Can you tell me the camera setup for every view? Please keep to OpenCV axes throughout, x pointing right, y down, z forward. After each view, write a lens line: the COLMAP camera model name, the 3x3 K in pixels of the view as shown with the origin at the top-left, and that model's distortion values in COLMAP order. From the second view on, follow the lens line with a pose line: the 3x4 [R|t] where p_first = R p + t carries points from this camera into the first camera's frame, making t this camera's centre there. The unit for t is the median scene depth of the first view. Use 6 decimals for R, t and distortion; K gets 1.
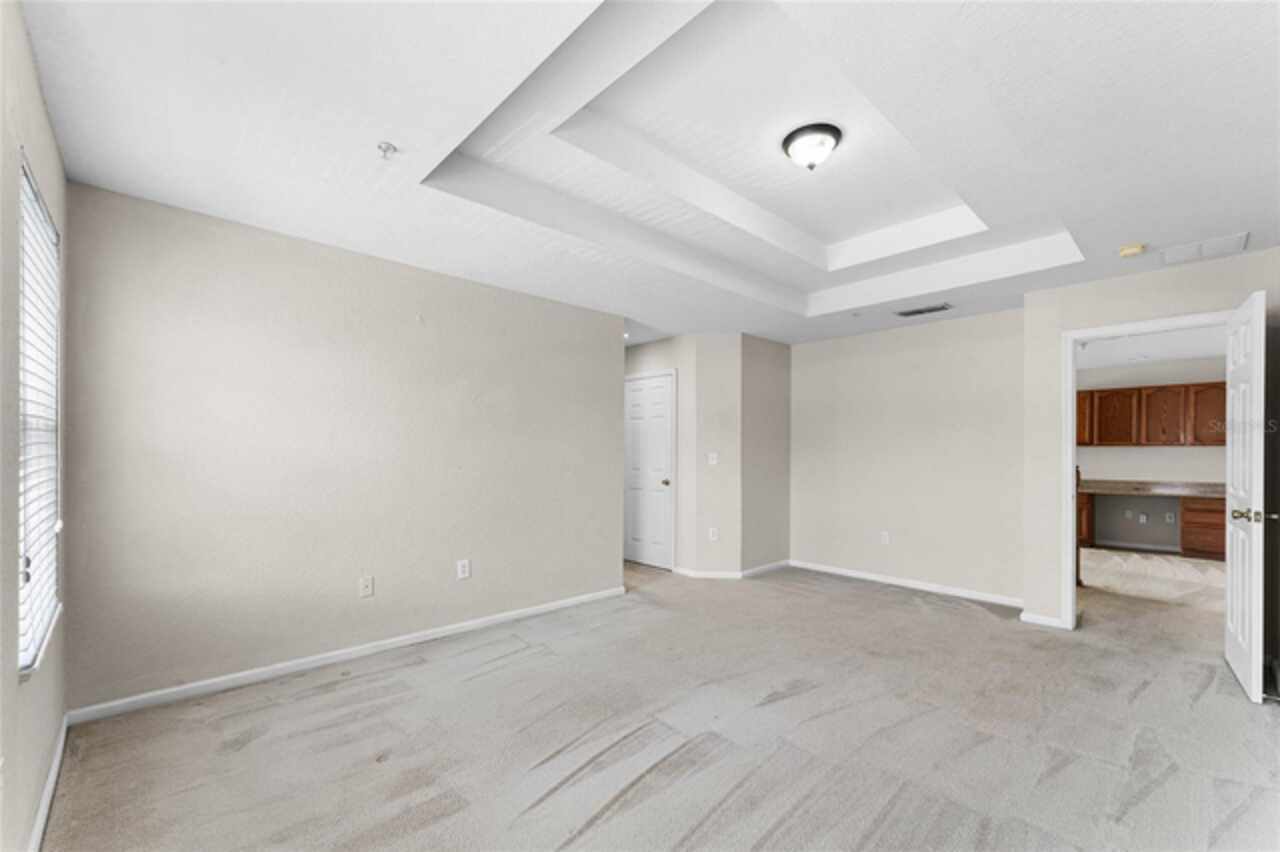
lens RADIAL K [[520.1, 0, 639.4], [0, 520.1, 453.1], [0, 0, 1]] dist [-0.000345, 0.000024]
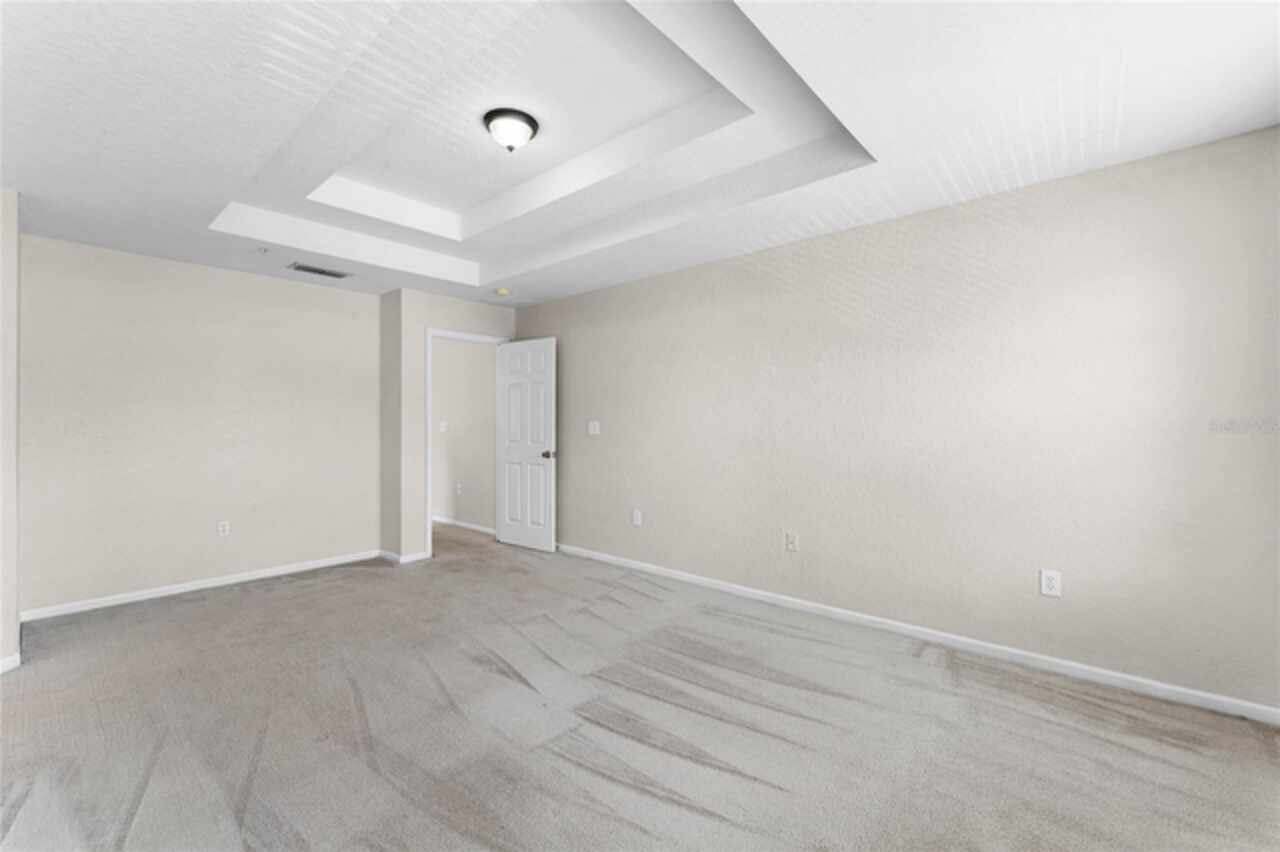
lens RADIAL K [[520.8, 0, 638.3], [0, 520.8, 418.8], [0, 0, 1]] dist [0.000732, 0.000032]
pose [[-0.095014, 0.004815, 0.995464, -0.719660], [0.004209, 0.999981, -0.004435, 0.000815], [-0.995467, 0.003769, -0.095032, 0.828900]]
